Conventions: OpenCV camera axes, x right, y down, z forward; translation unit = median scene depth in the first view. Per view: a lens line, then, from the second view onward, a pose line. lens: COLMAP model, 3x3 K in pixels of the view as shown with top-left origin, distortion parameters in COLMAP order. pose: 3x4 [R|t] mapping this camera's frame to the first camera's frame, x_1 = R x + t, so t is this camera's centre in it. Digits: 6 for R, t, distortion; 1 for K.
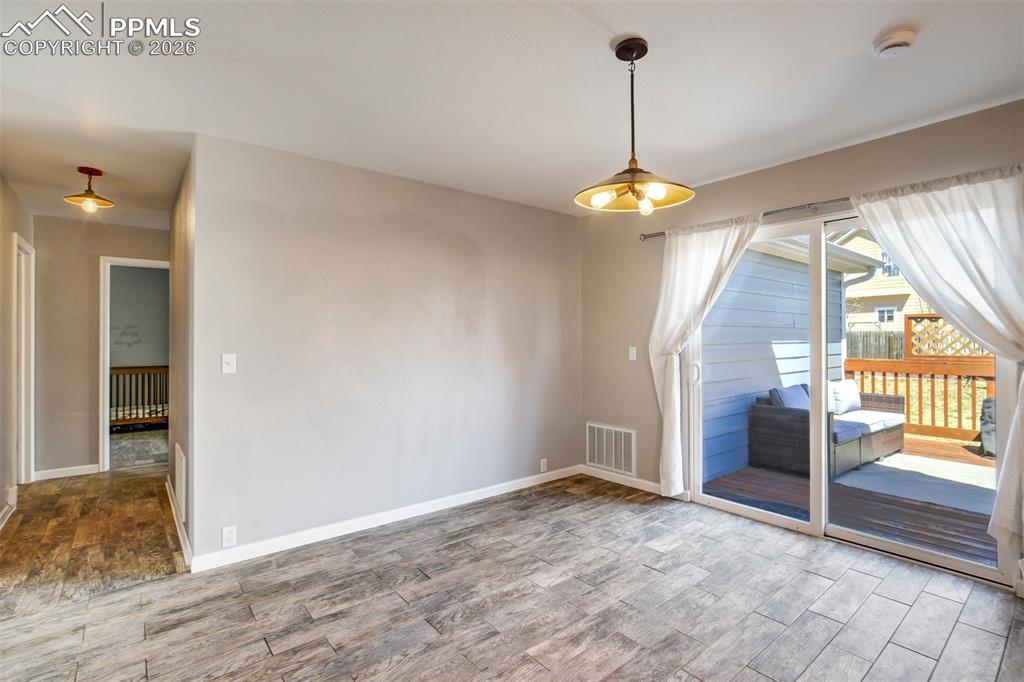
lens RADIAL K [[479.0, 0, 520.1], [0, 479.0, 339.0], [0, 0, 1]] dist [-0.048681, 0.018136]
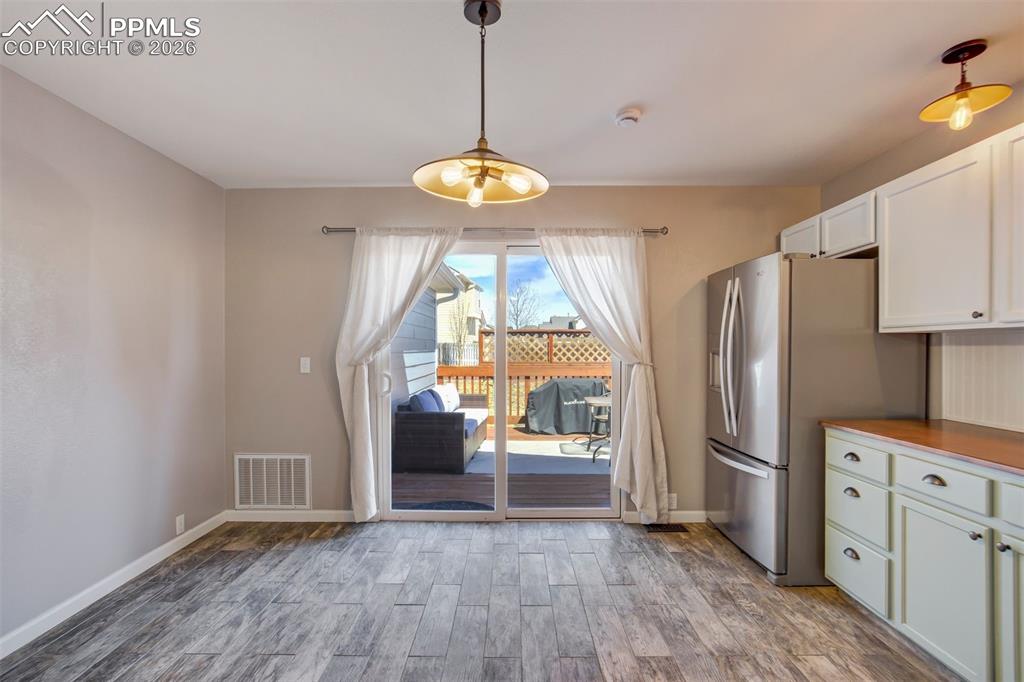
lens RADIAL K [[477.1, 0, 509.2], [0, 477.1, 350.7], [0, 0, 1]] dist [-0.050460, 0.025284]
pose [[0.639730, -0.000356, 0.768600, -0.219085], [-0.001408, 0.999998, 0.001636, 0.004110], [-0.768599, -0.002129, 0.639728, 0.226095]]
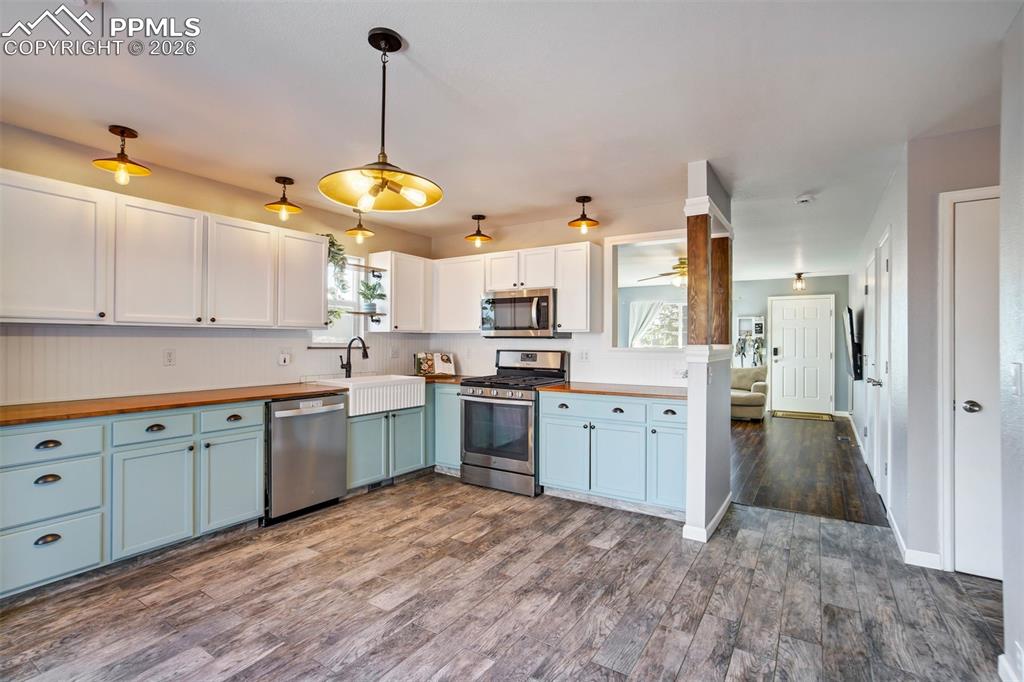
lens RADIAL K [[483.0, 0, 512.0], [0, 483.0, 341.0], [0, 0, 1]] dist [-0.051314, 0.026181]
pose [[-0.954299, 0.001120, -0.298851, 0.154588], [0.000307, 0.999996, 0.002767, 0.001732], [0.298853, 0.002548, -0.954296, 1.115368]]
